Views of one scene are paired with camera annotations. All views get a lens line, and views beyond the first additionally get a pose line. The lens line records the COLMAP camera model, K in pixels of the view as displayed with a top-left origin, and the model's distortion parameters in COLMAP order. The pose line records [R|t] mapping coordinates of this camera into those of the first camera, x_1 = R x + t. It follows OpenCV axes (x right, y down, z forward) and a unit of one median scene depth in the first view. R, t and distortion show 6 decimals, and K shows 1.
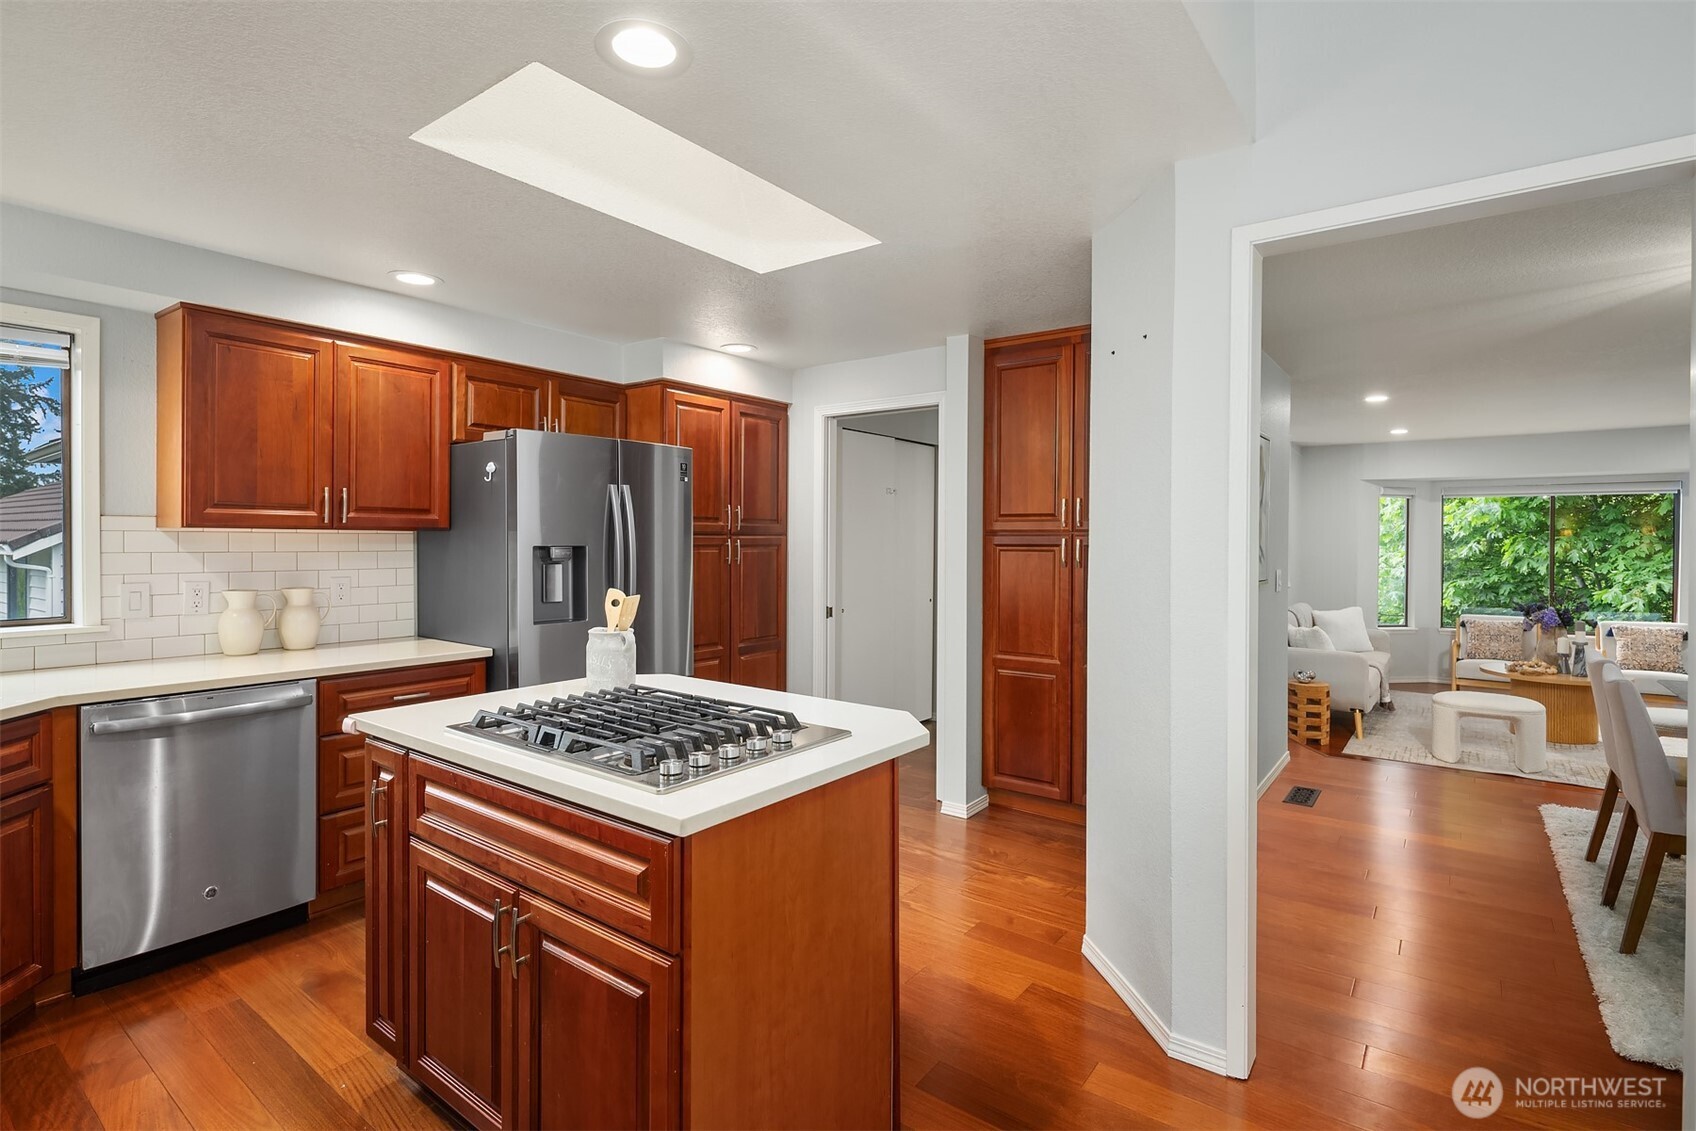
lens RADIAL K [[820.7, 0, 851.8], [0, 820.7, 552.4], [0, 0, 1]] dist [0.000137, 0.000229]
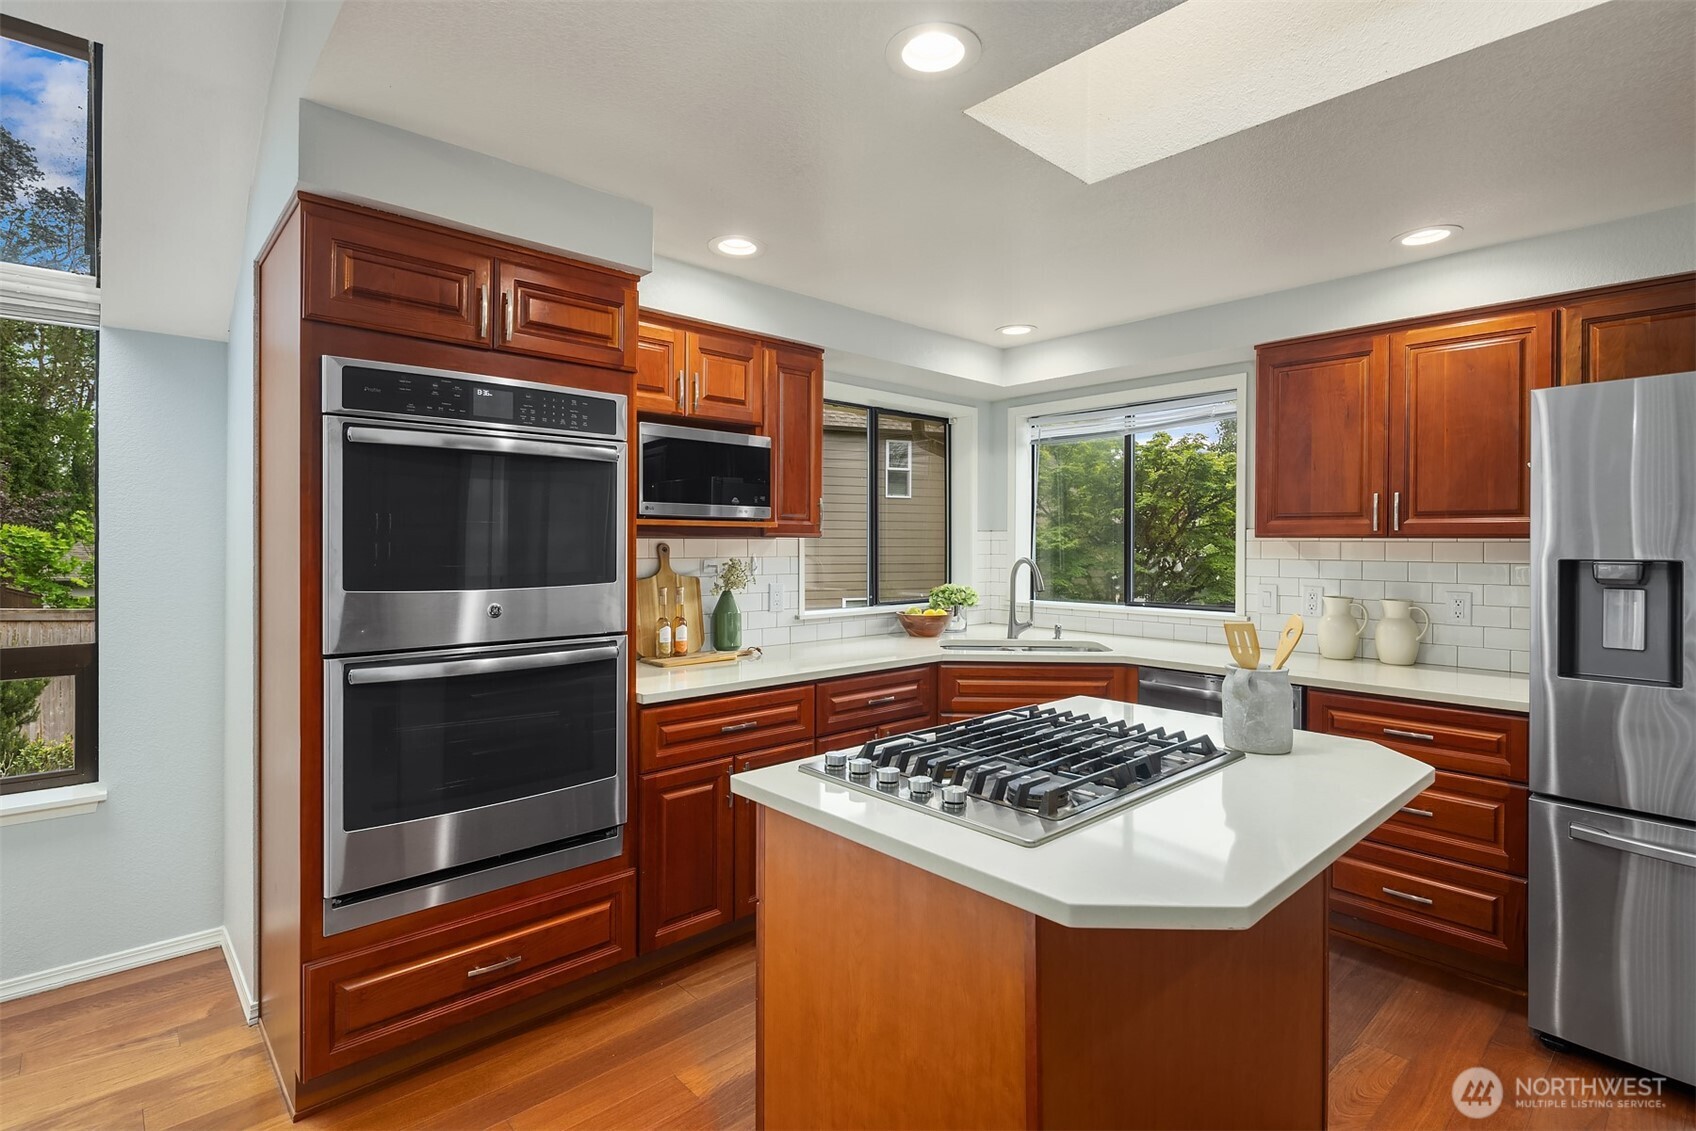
lens RADIAL K [[820.7, 0, 850.9], [0, 820.7, 553.9], [0, 0, 1]] dist [0.000137, 0.000229]
pose [[-0.171903, 0.007998, -0.985081, 0.390172], [-0.017613, 0.999782, 0.011191, -0.009583], [0.984956, 0.019274, -0.171725, 0.563879]]
